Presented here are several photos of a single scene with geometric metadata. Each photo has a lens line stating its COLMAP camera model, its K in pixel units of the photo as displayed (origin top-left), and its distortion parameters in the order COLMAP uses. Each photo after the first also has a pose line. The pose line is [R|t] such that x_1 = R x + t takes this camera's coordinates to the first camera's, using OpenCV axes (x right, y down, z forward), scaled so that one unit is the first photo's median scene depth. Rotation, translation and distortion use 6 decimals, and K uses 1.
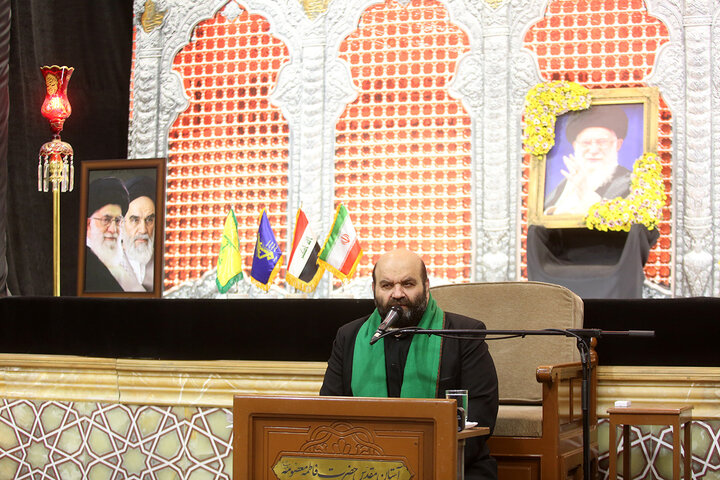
lens RADIAL K [[1516.9, 0, 357.9], [0, 1516.9, 245.3], [0, 0, 1]] dist [-0.273198, 0.000000]
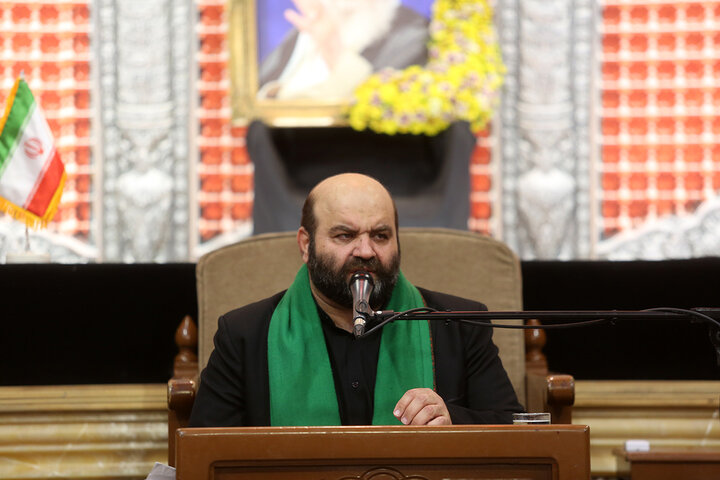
lens RADIAL K [[3999.3, 0, 360.9], [0, 3999.3, 240.6], [0, 0, 1]] dist [1.753171, 0.000000]
pose [[0.919288, -0.004225, 0.393563, -0.379089], [-0.006207, 0.999662, 0.025230, -0.006707], [-0.393536, -0.025637, 0.918952, -0.264569]]
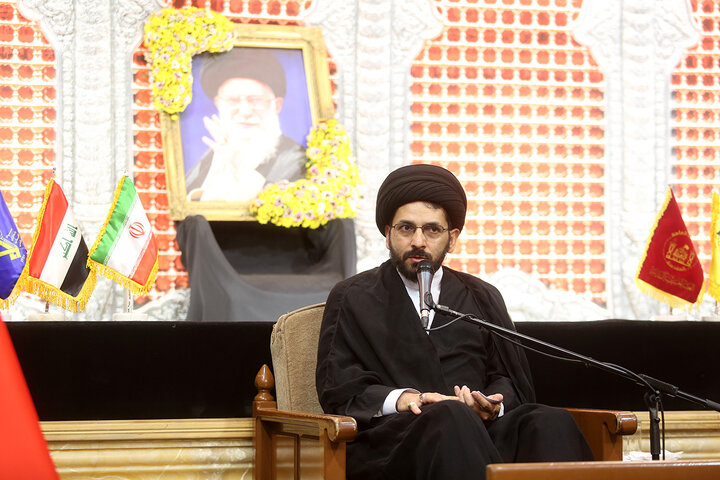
lens RADIAL K [[2167.1, 0, 364.9], [0, 2167.1, 241.1], [0, 0, 1]] dist [0.033365, 0.000000]
pose [[0.764031, 0.022630, 0.644782, -0.451076], [-0.020103, 0.999734, -0.011267, 0.007808], [-0.644866, -0.004354, 0.764283, 0.188770]]
